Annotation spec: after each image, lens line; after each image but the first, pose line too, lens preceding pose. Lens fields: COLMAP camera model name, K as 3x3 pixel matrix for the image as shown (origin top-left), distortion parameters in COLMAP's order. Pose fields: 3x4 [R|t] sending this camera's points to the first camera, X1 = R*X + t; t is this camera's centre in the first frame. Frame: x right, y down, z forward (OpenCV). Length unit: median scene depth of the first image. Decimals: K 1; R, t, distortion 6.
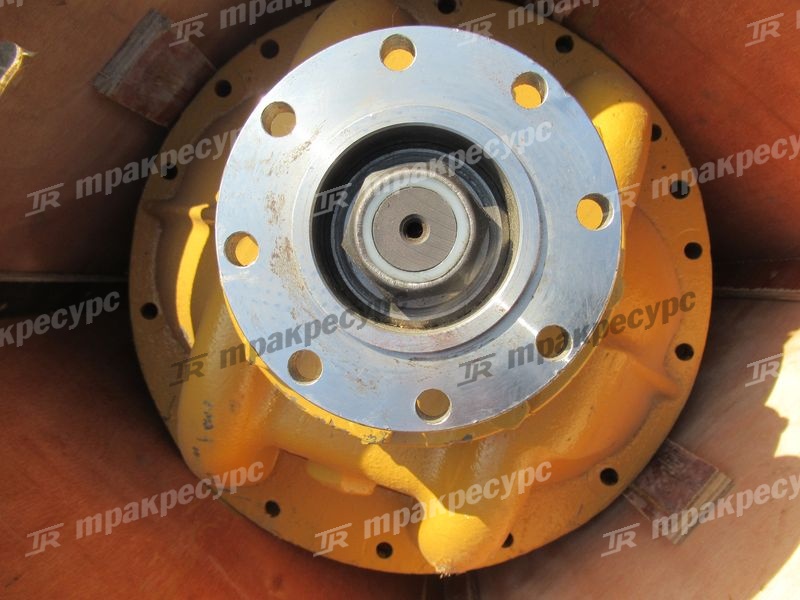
lens RADIAL K [[599.6, 0, 400.0], [0, 599.6, 300.0], [0, 0, 1]] dist [-0.004584, 0.002714]
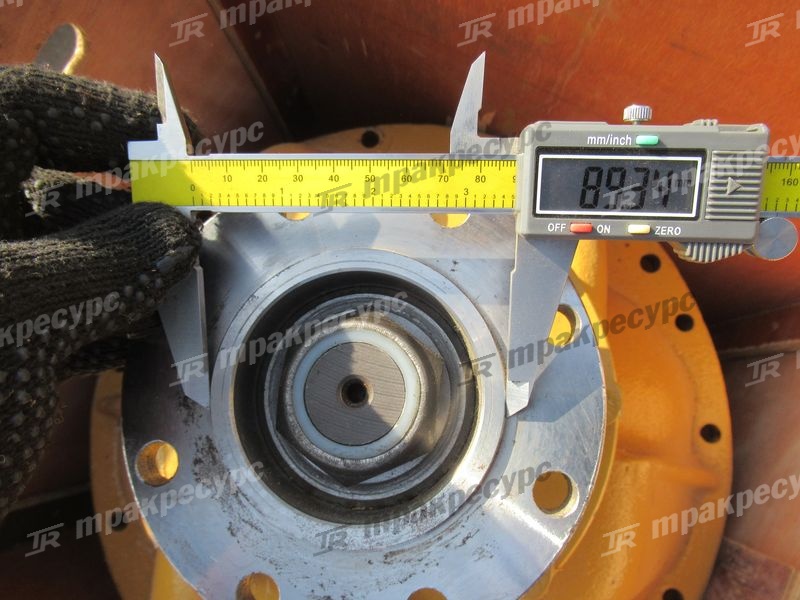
lens RADIAL K [[606.8, 0, 400.0], [0, 606.8, 300.0], [0, 0, 1]] dist [0.009159, -0.027656]
pose [[0.974544, -0.221883, 0.032110, 0.053658], [0.223784, 0.954077, -0.199143, -0.036792], [0.013551, 0.201260, 0.979444, 0.094682]]
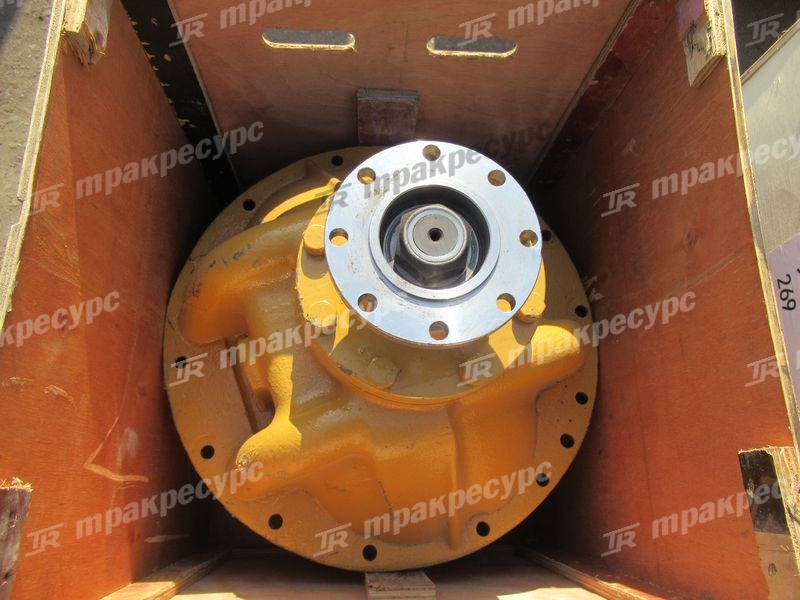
lens RADIAL K [[598.0, 0, 404.0], [0, 598.0, 301.5], [0, 0, 1]] dist [-0.004537, -0.006865]
pose [[0.644528, 0.755053, -0.120322, 0.211759], [-0.753980, 0.601558, -0.263899, 0.355537], [-0.126877, 0.260811, 0.957016, -0.446521]]
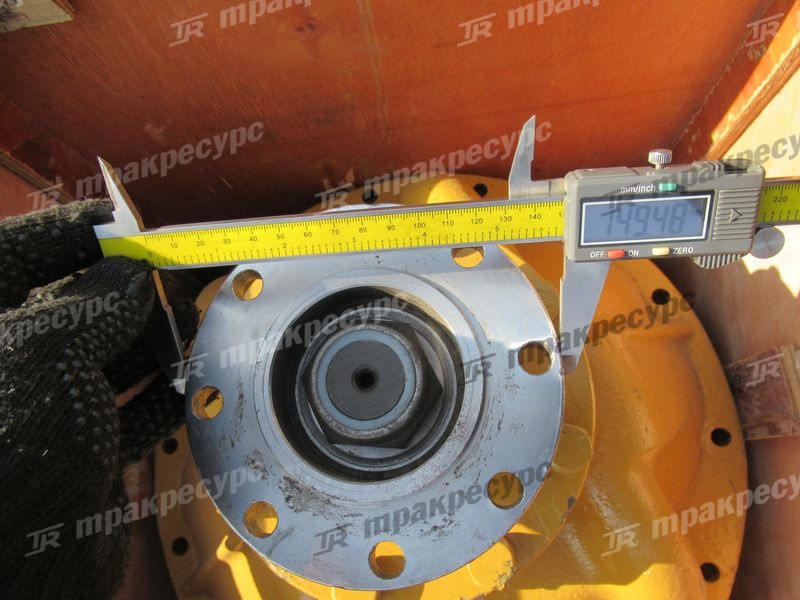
lens RADIAL K [[598.0, 0, 404.0], [0, 598.0, 301.5], [0, 0, 1]] dist [-0.004537, -0.006865]
pose [[0.696136, -0.701465, 0.152783, 0.004388], [0.711772, 0.646604, -0.274379, 0.081733], [0.093677, 0.299751, 0.949407, -0.024975]]
